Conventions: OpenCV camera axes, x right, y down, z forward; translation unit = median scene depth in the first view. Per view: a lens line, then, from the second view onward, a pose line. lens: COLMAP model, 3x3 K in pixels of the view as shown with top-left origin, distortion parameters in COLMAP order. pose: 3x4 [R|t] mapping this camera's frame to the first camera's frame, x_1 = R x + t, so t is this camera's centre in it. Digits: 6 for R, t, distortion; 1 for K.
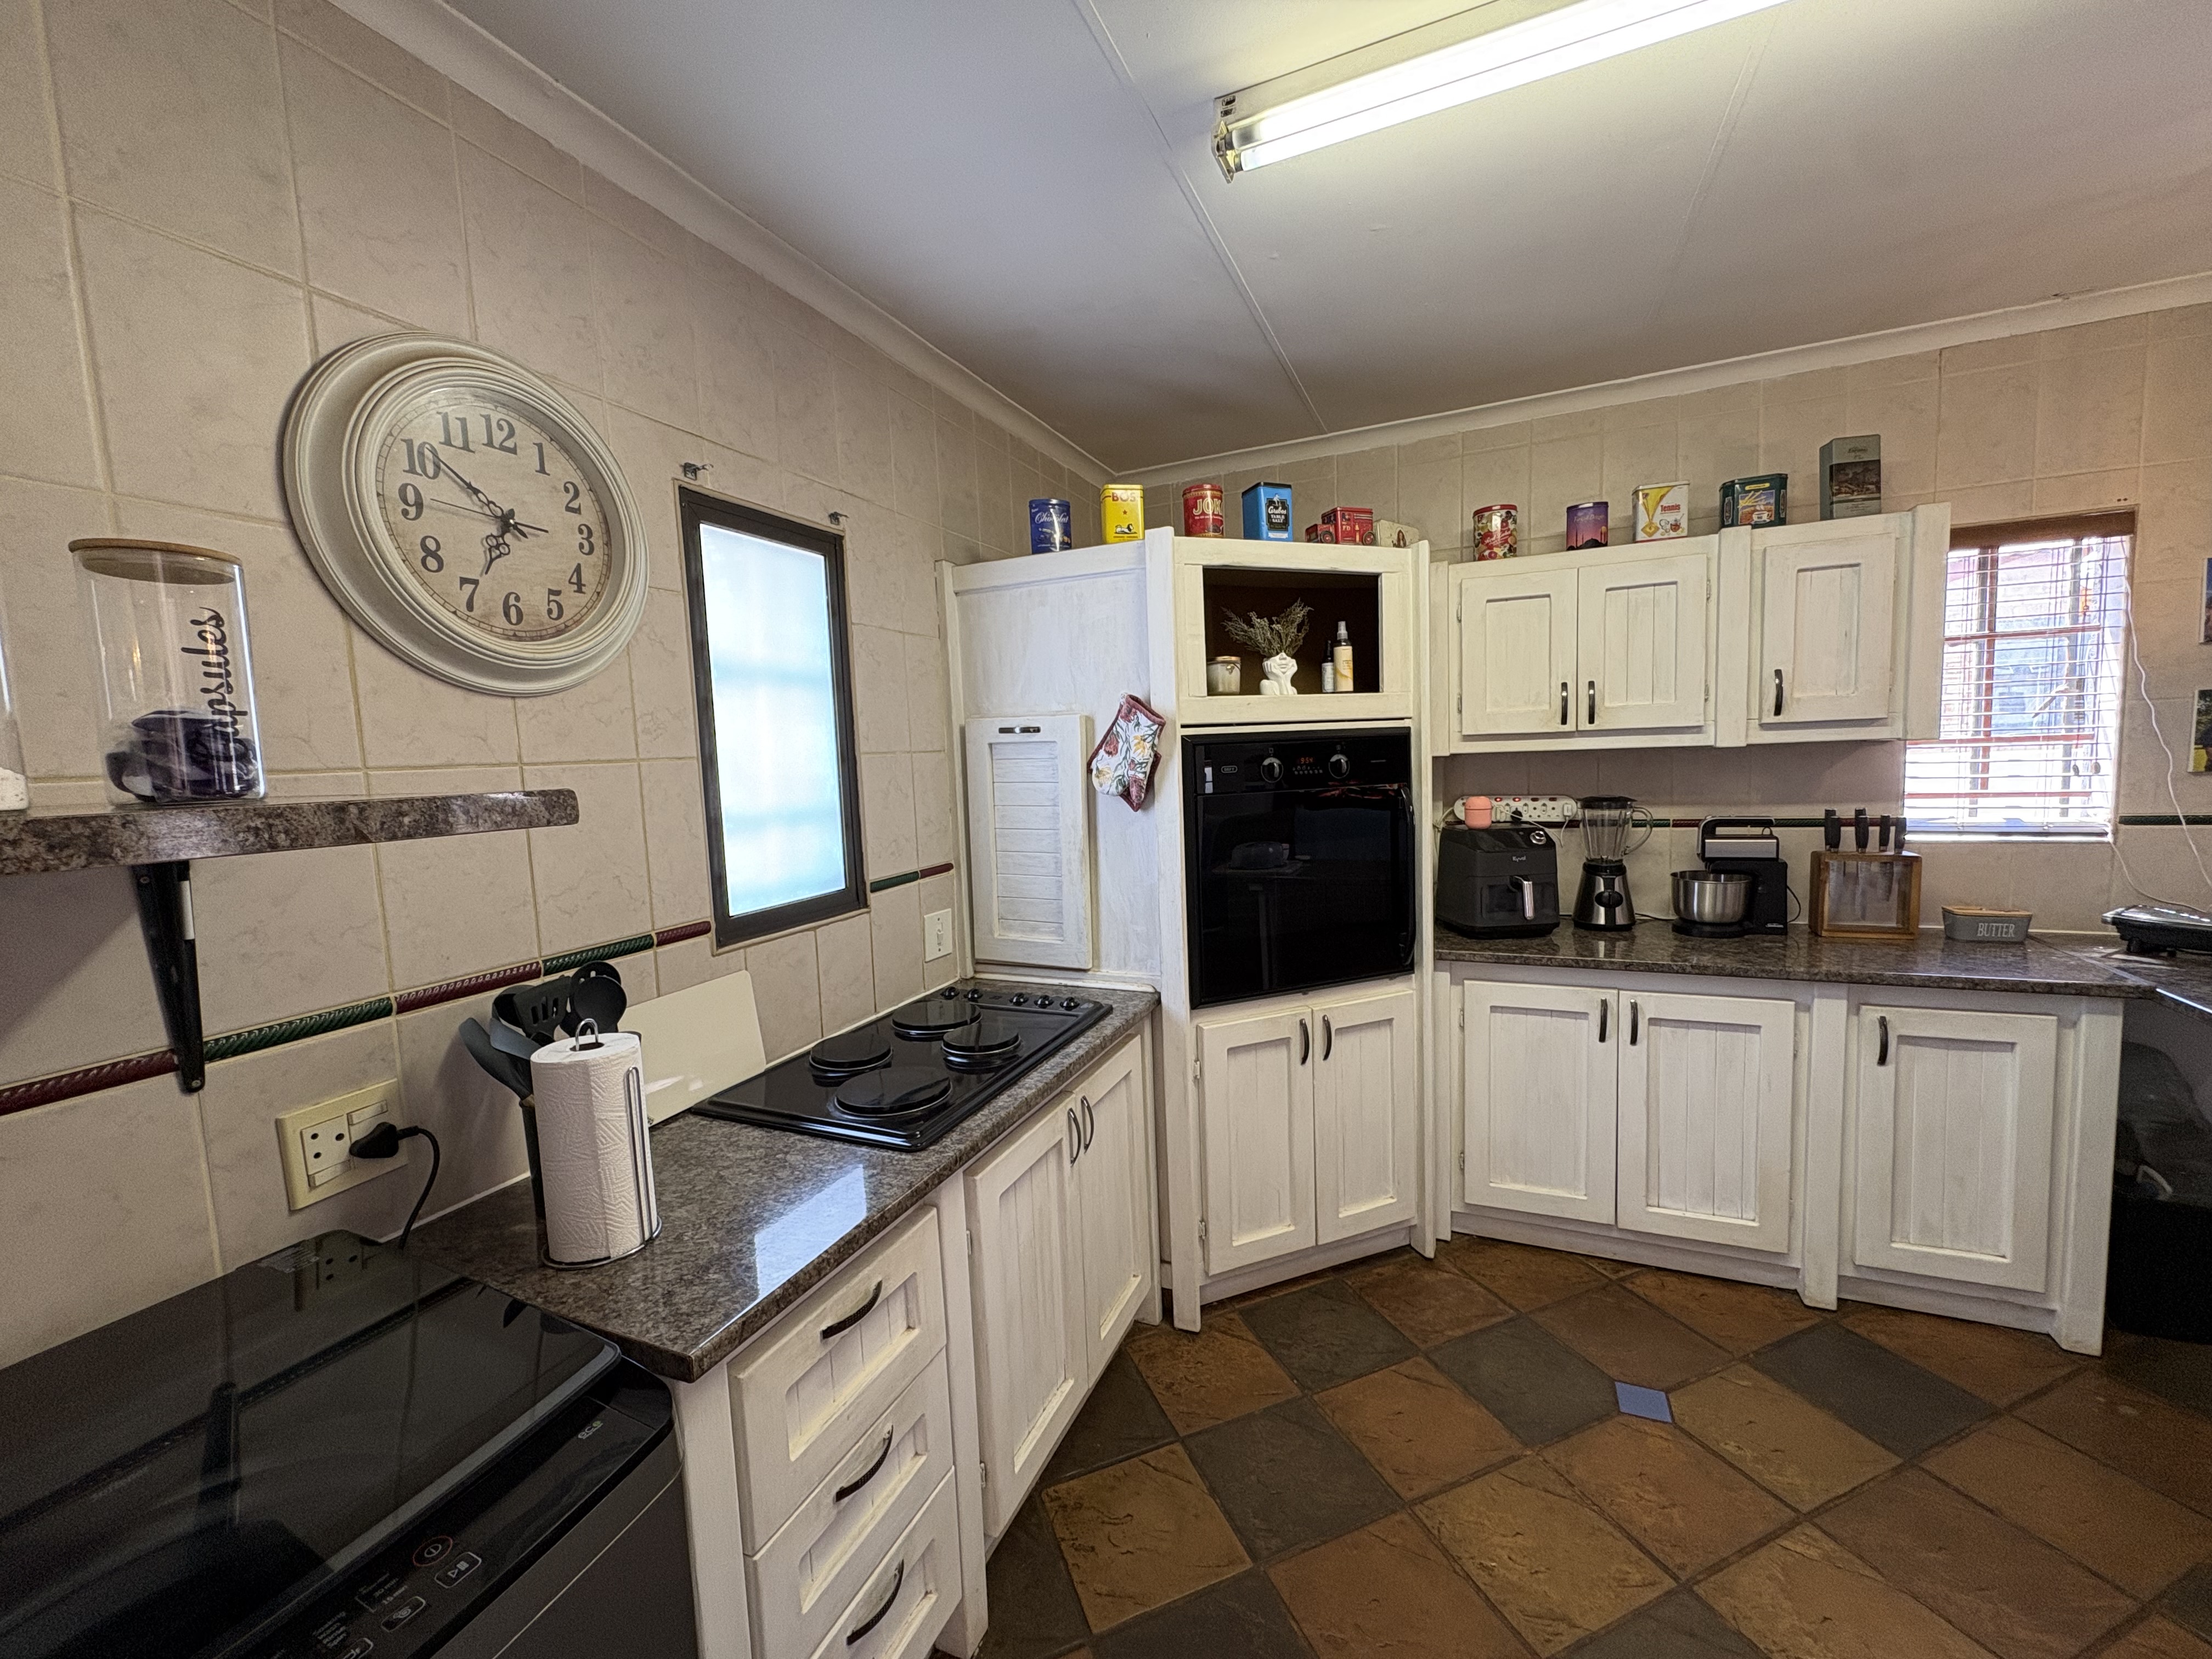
lens RADIAL K [[886.1, 0, 1106.0], [0, 886.1, 829.5], [0, 0, 1]] dist [0.001121, 0.003113]
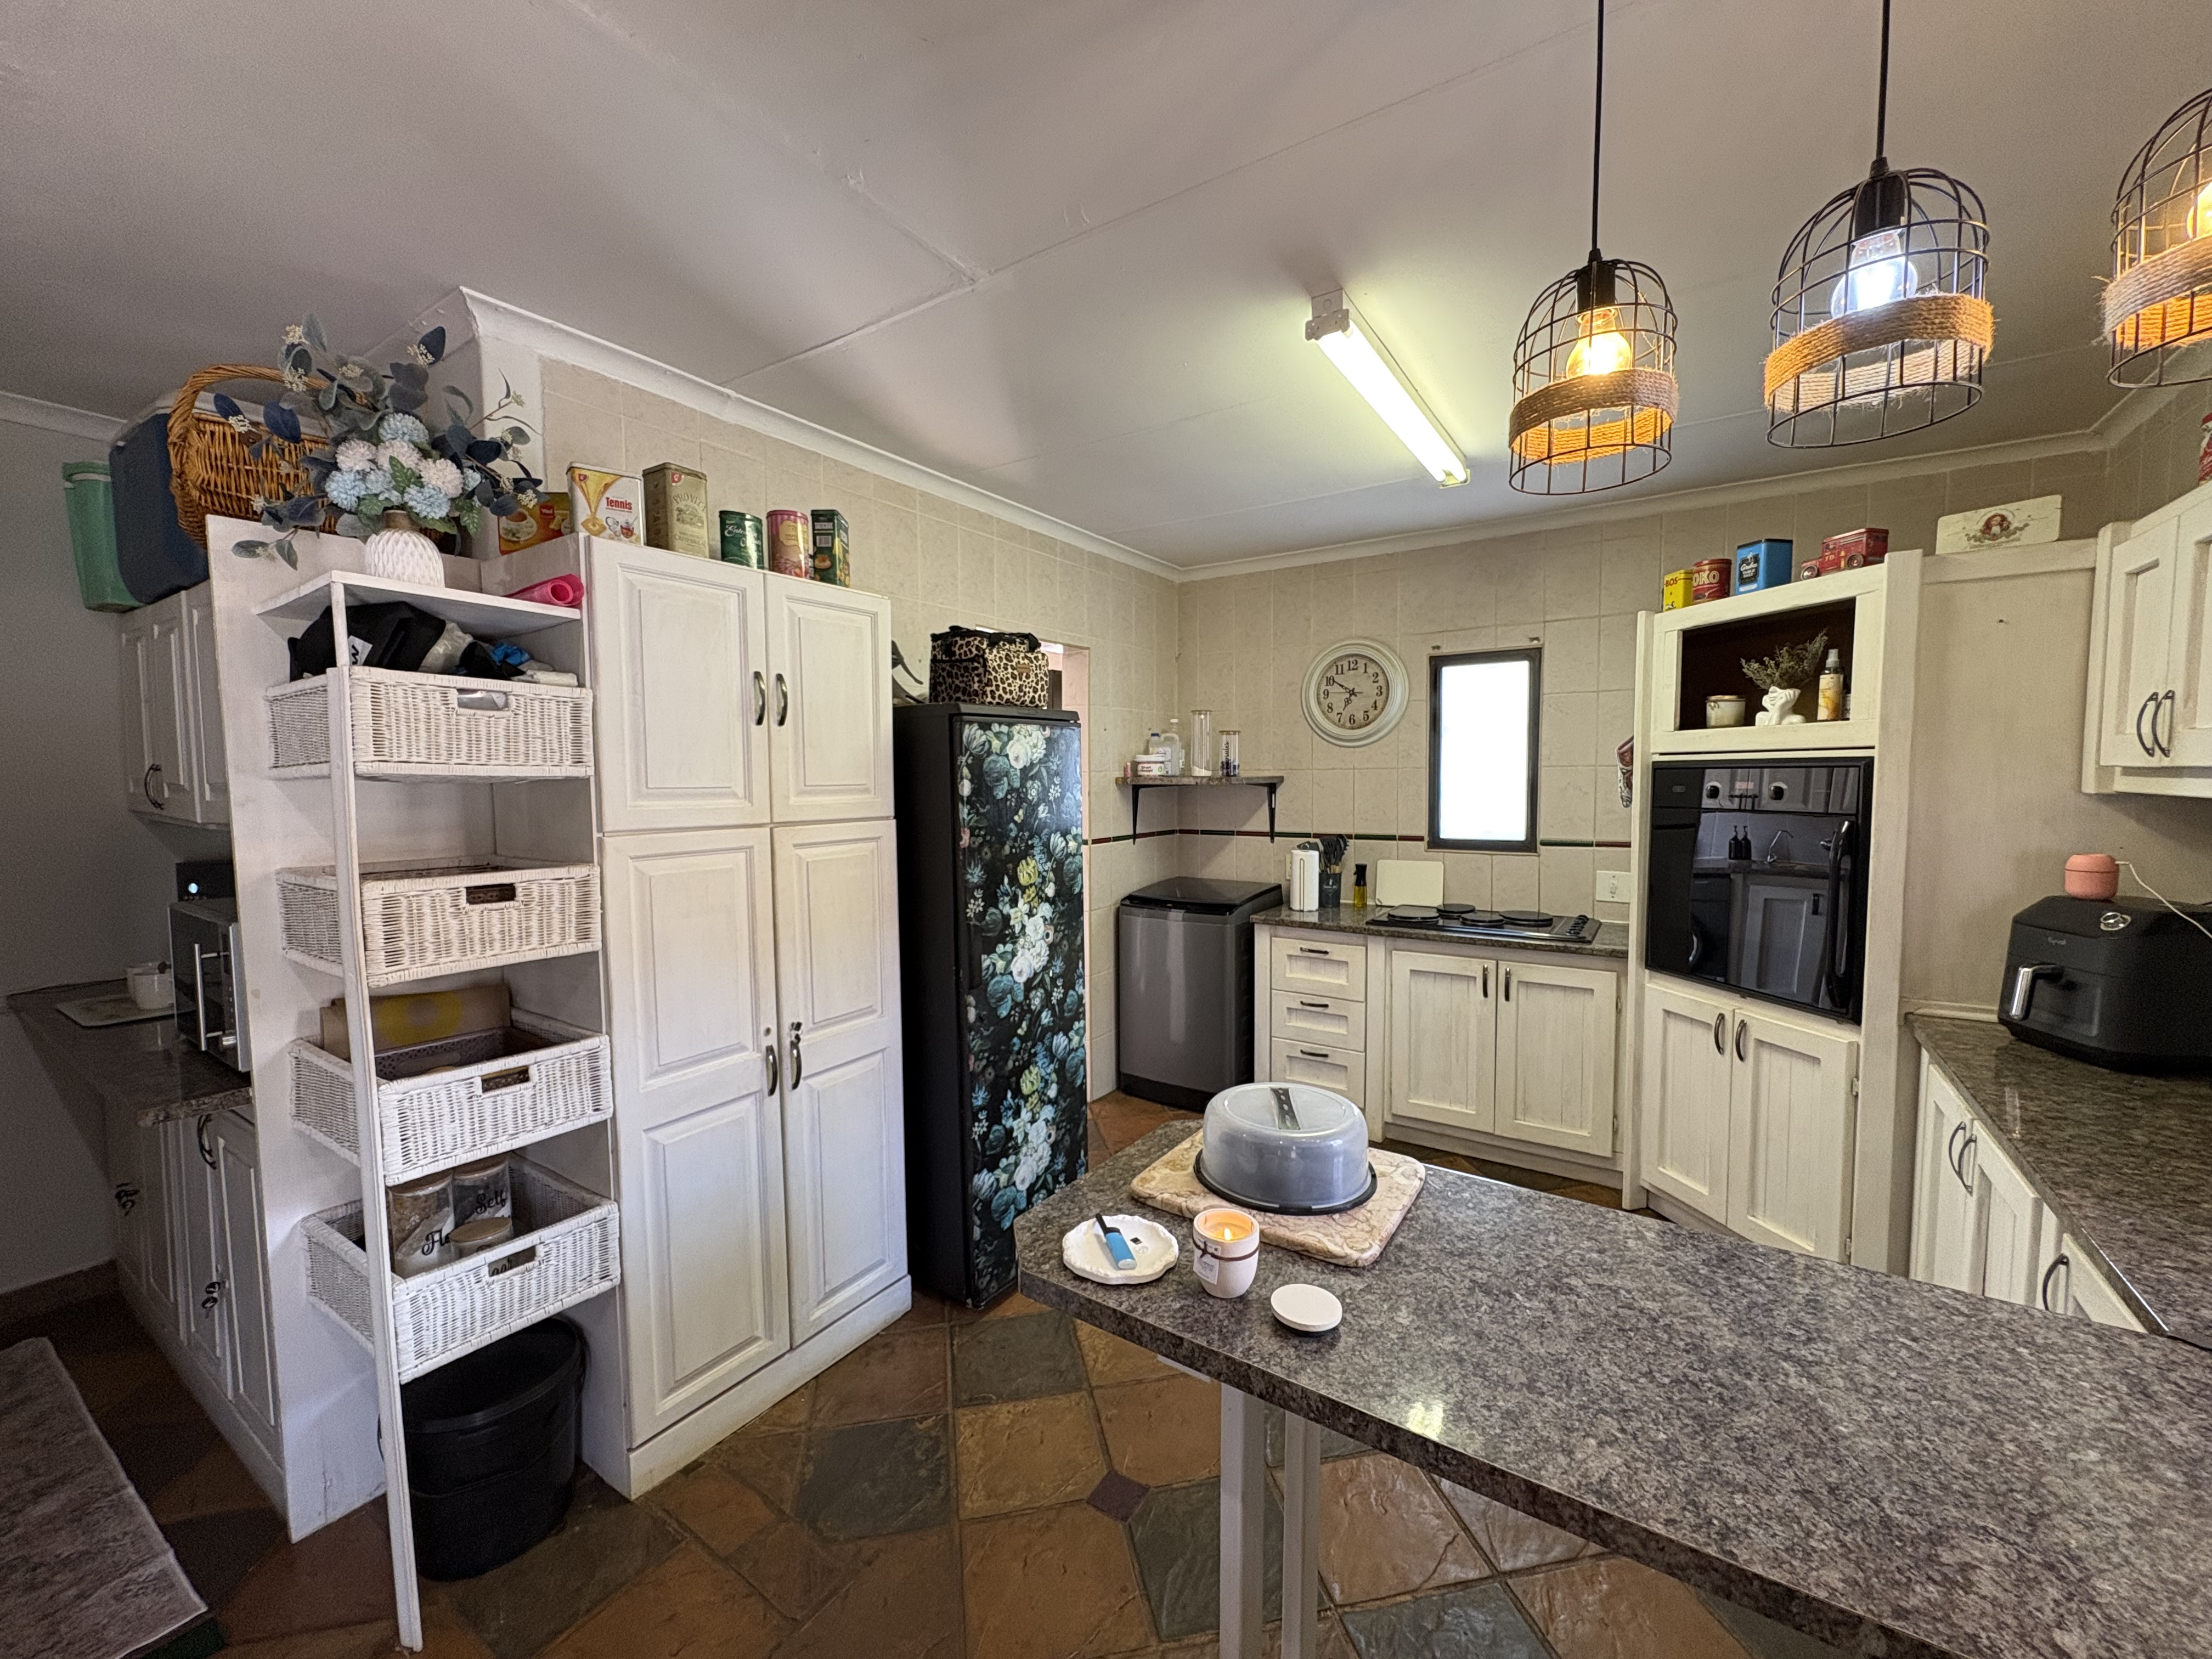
lens RADIAL K [[886.1, 0, 1106.0], [0, 886.1, 829.5], [0, 0, 1]] dist [0.001121, 0.003113]
pose [[-0.172298, 0.104591, -0.979476, 1.607248], [-0.071496, 0.990397, 0.118334, -0.107278], [0.982447, 0.090417, -0.163165, 0.432237]]
